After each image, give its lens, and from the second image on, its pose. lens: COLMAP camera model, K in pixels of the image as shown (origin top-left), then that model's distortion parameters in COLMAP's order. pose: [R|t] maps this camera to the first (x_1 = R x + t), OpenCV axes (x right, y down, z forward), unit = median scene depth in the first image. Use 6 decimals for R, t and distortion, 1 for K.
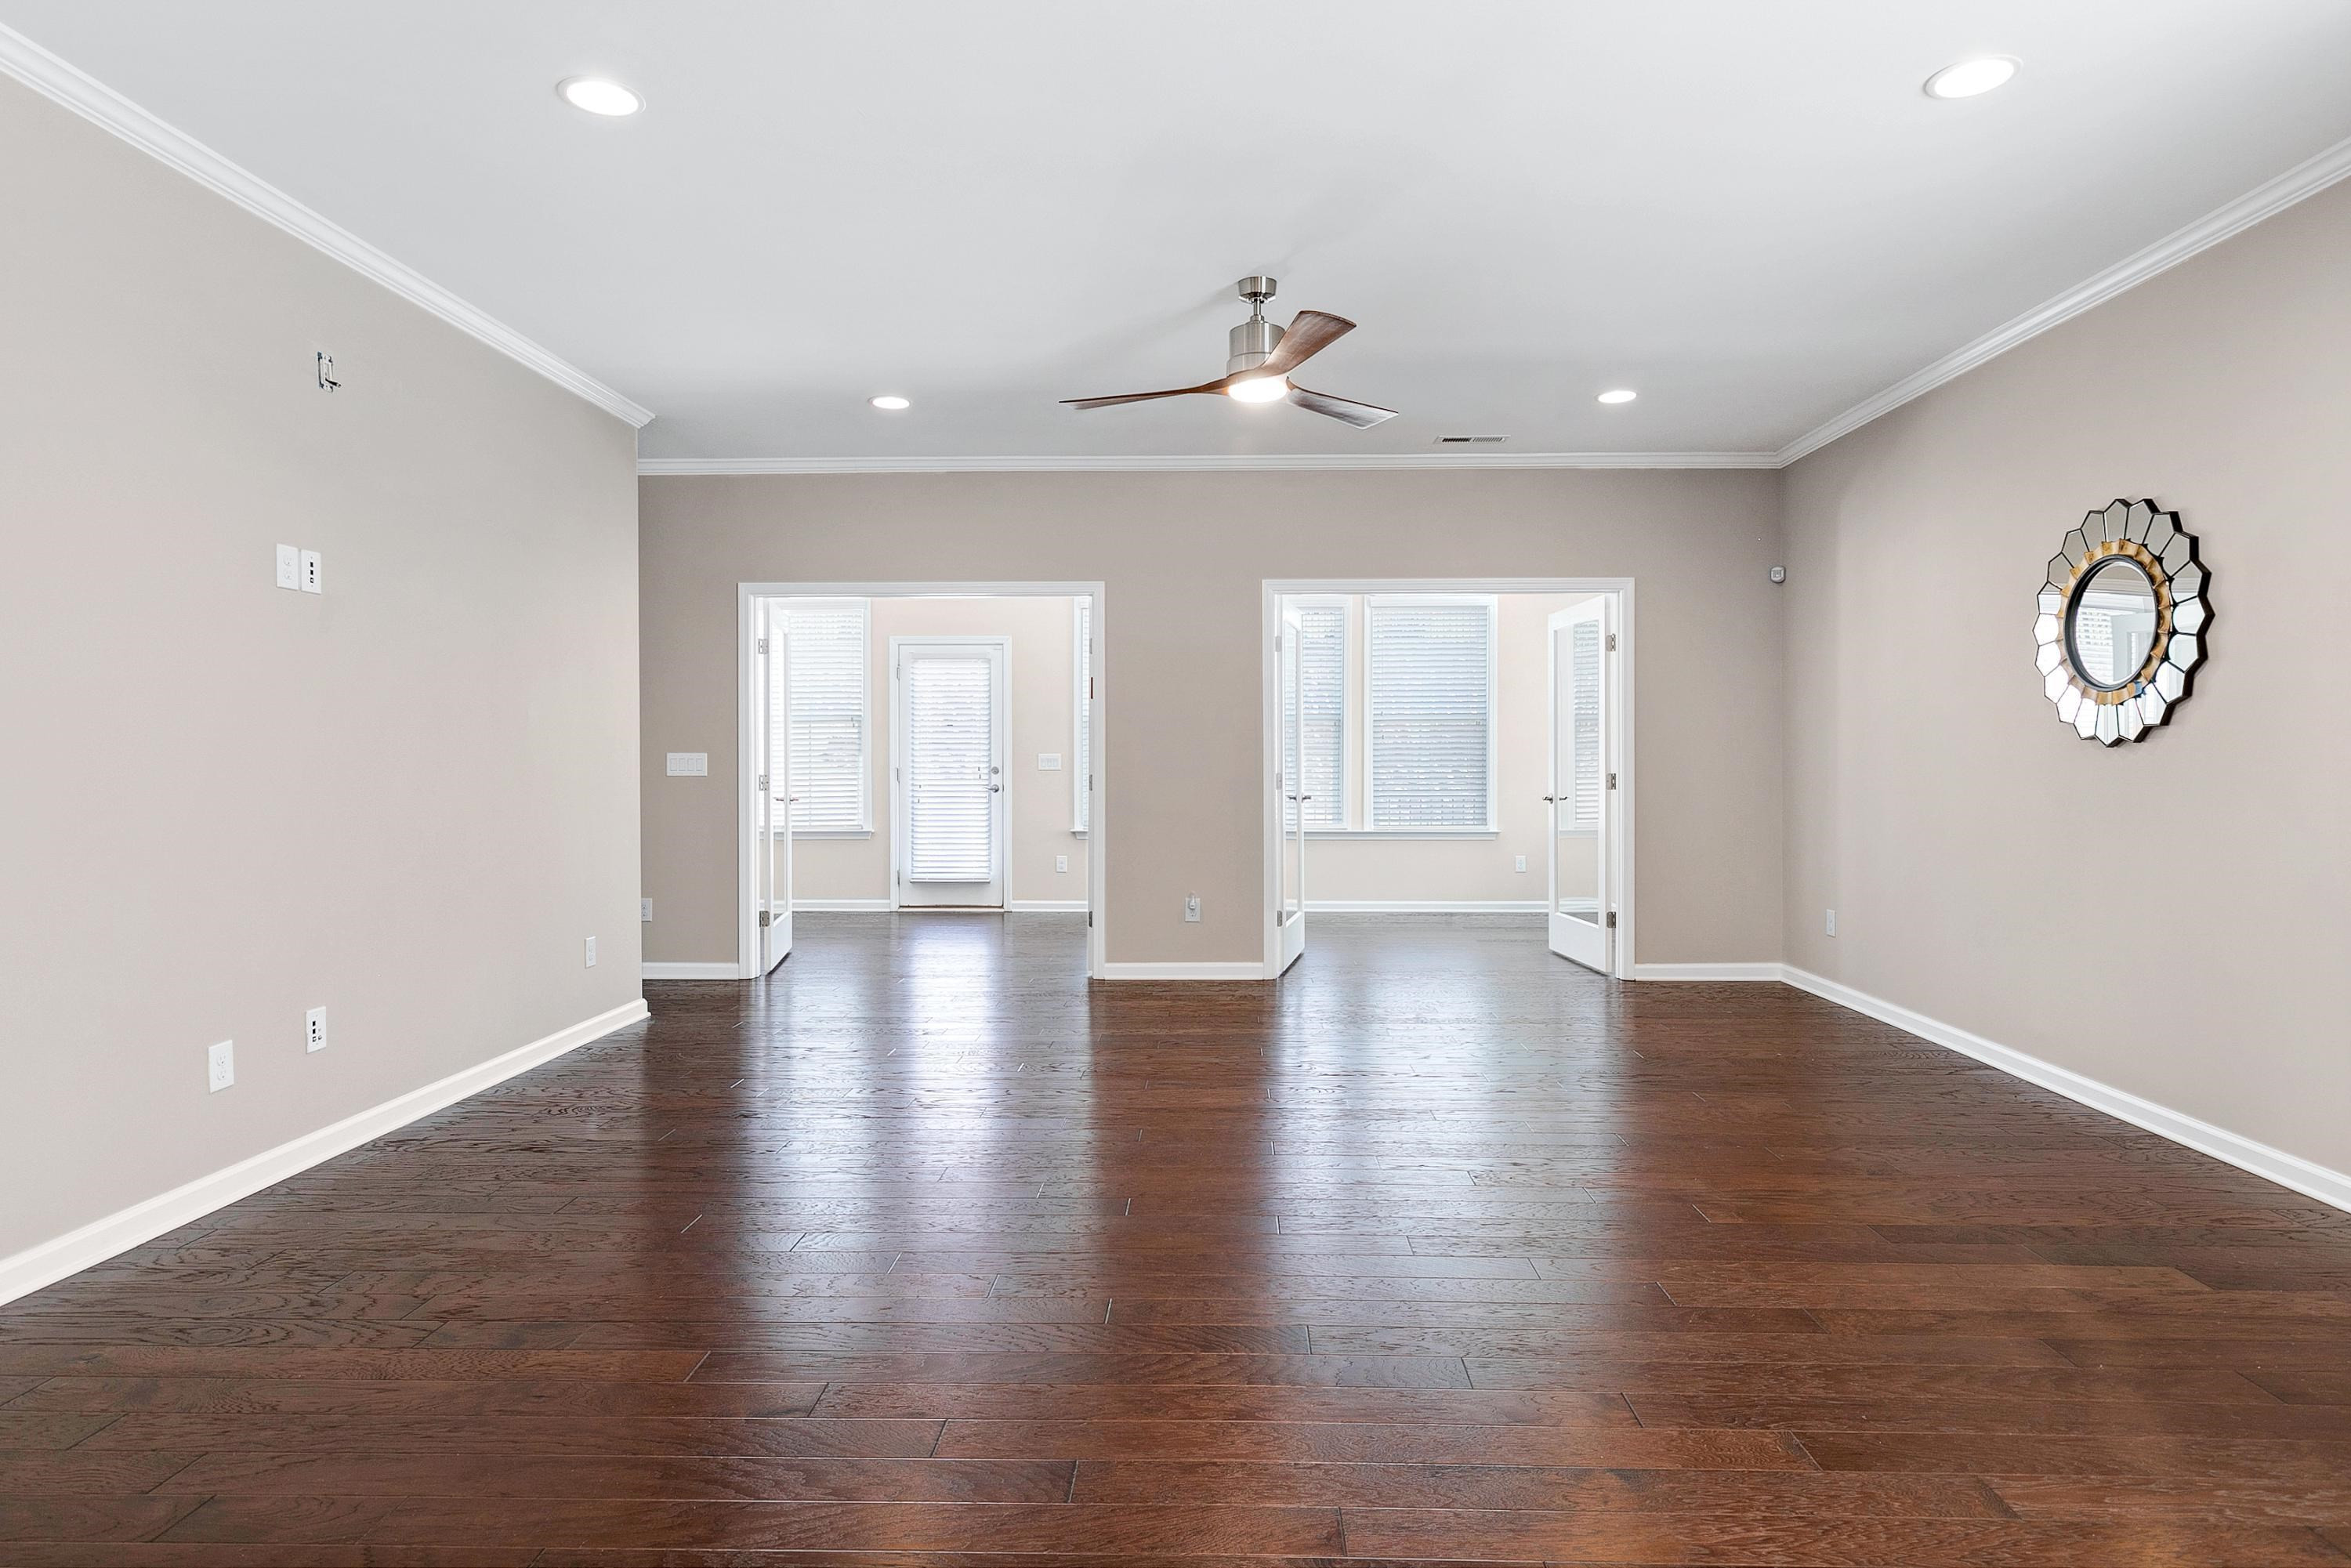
lens RADIAL K [[1393.7, 0, 1193.1], [0, 1393.7, 762.9], [0, 0, 1]] dist [0.003523, -0.002357]
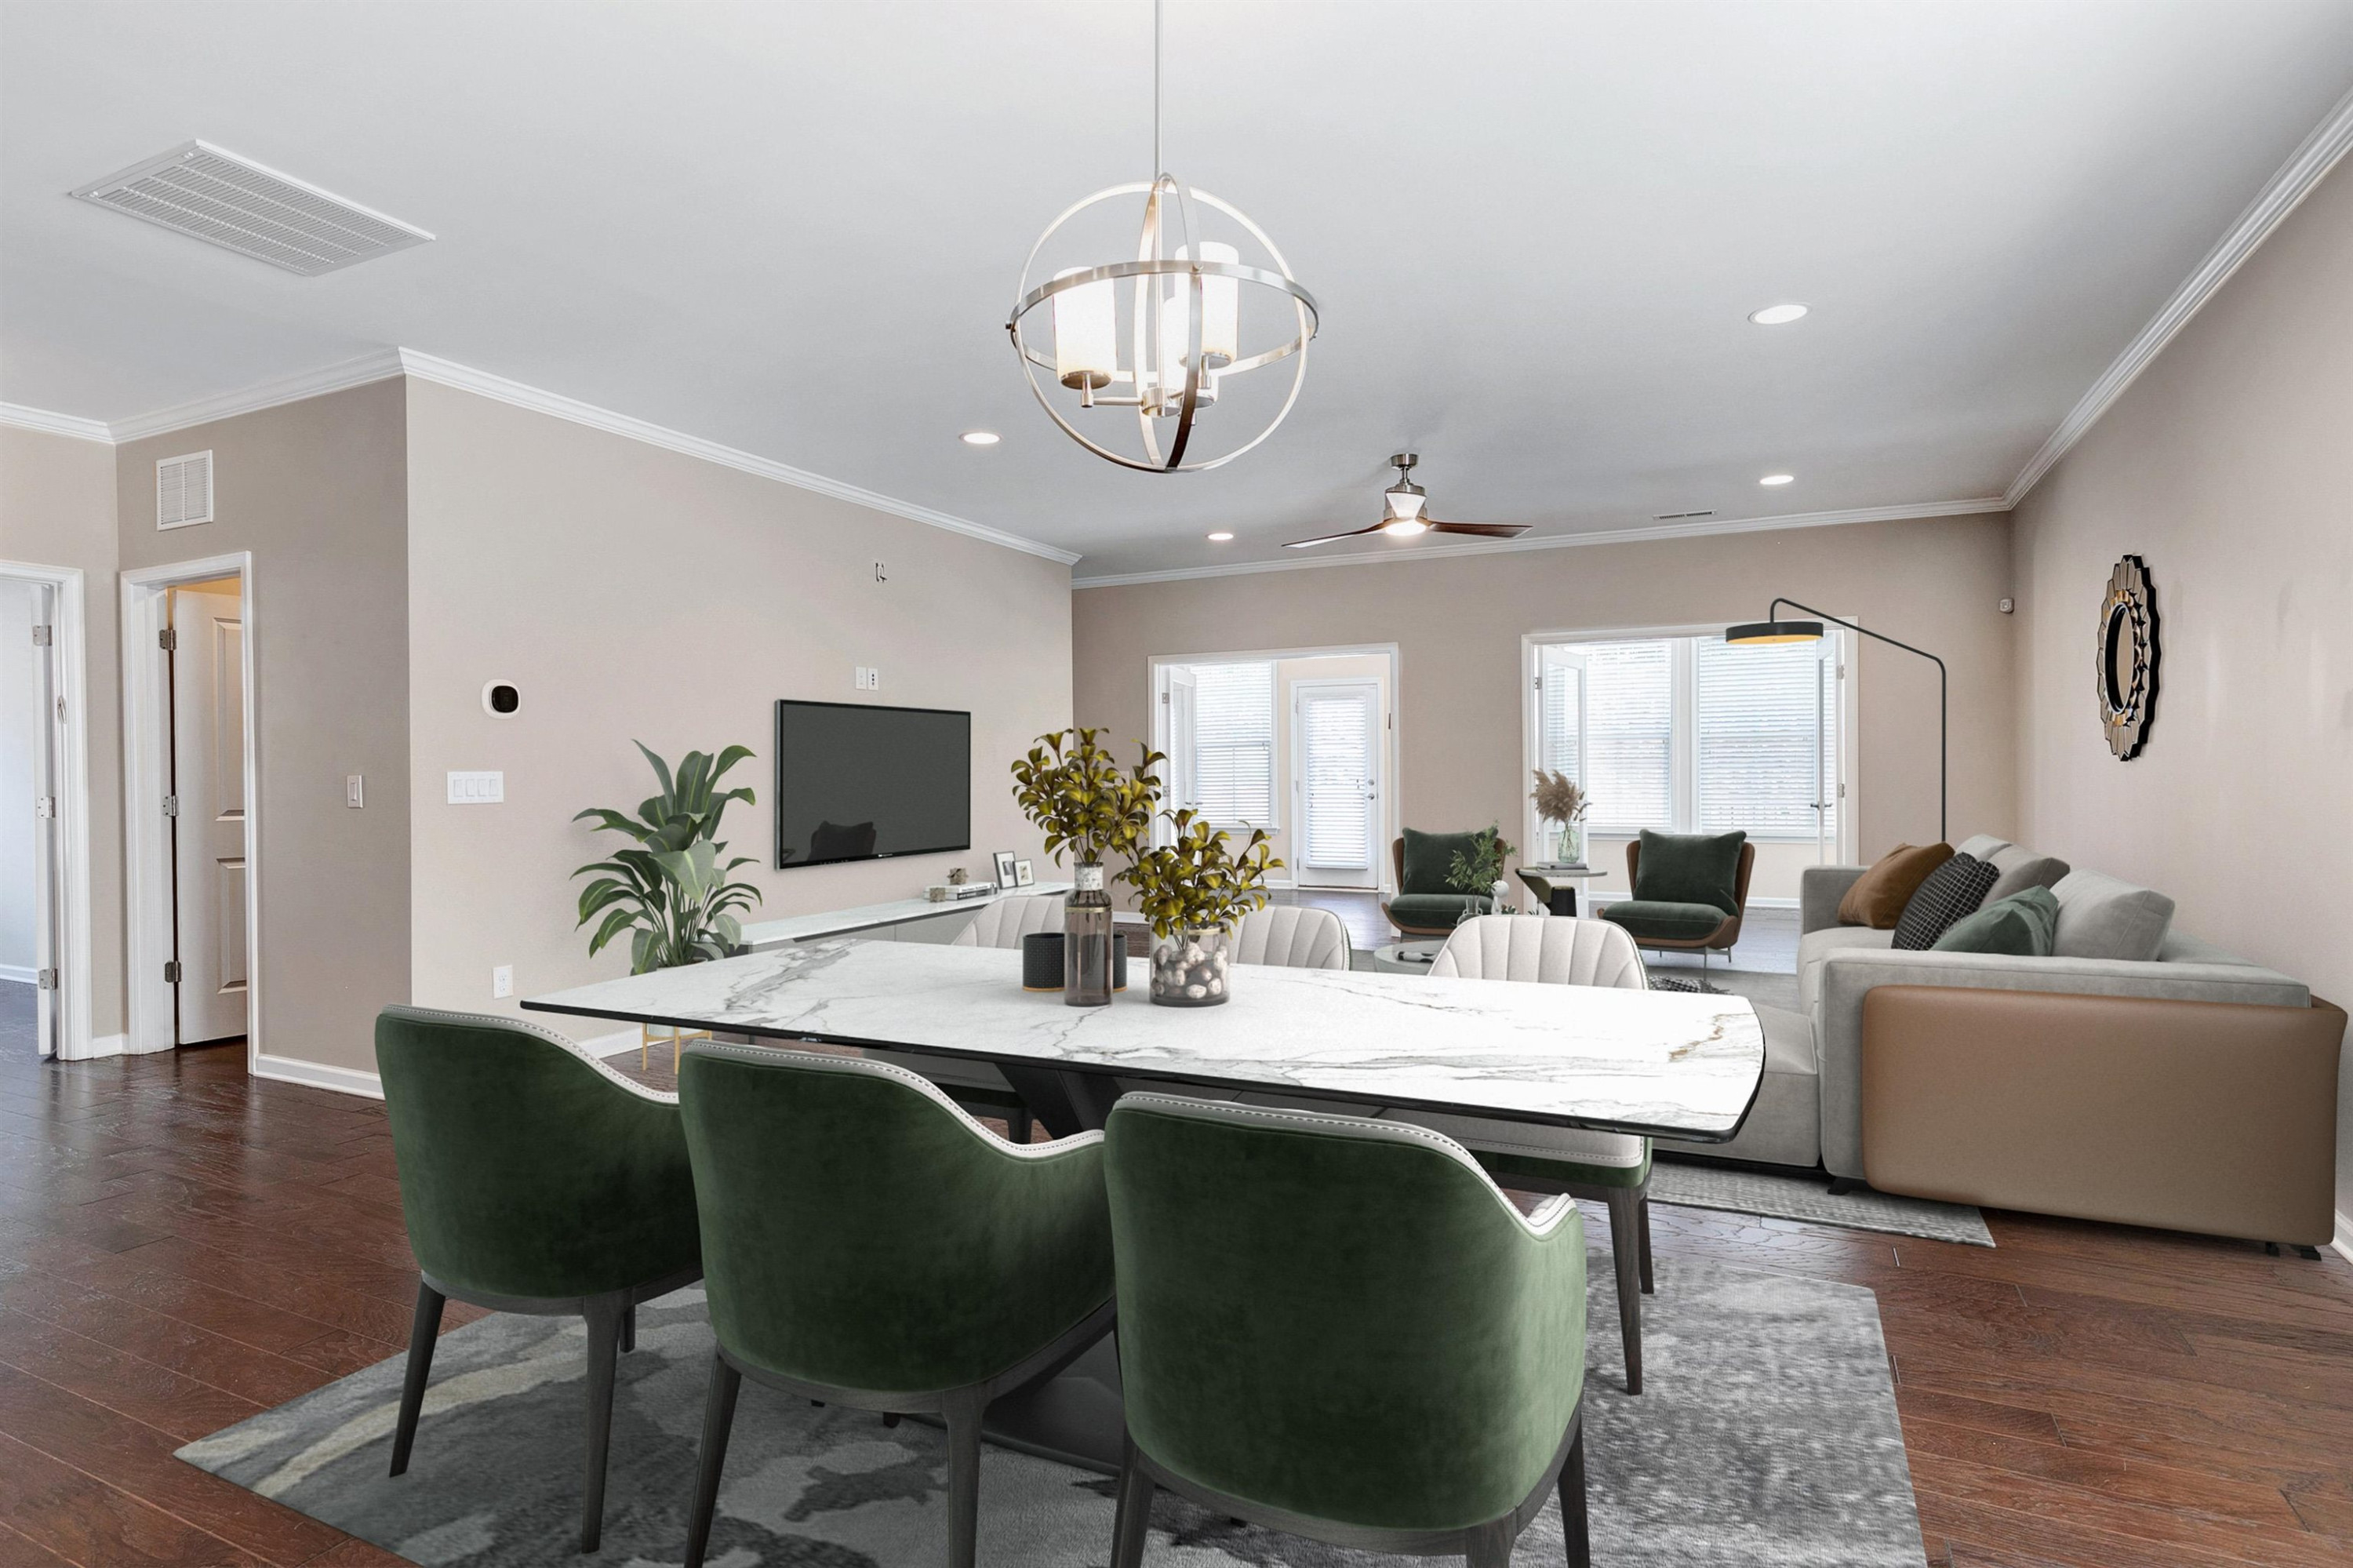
lens RADIAL K [[1285.9, 0, 1166.6], [0, 1285.9, 786.0], [0, 0, 1]] dist [0.006225, -0.002467]
pose [[0.917803, -0.002352, -0.397030, 0.240621], [0.005616, 0.999959, 0.007059, -0.000794], [0.396997, -0.008708, 0.917779, -0.251803]]
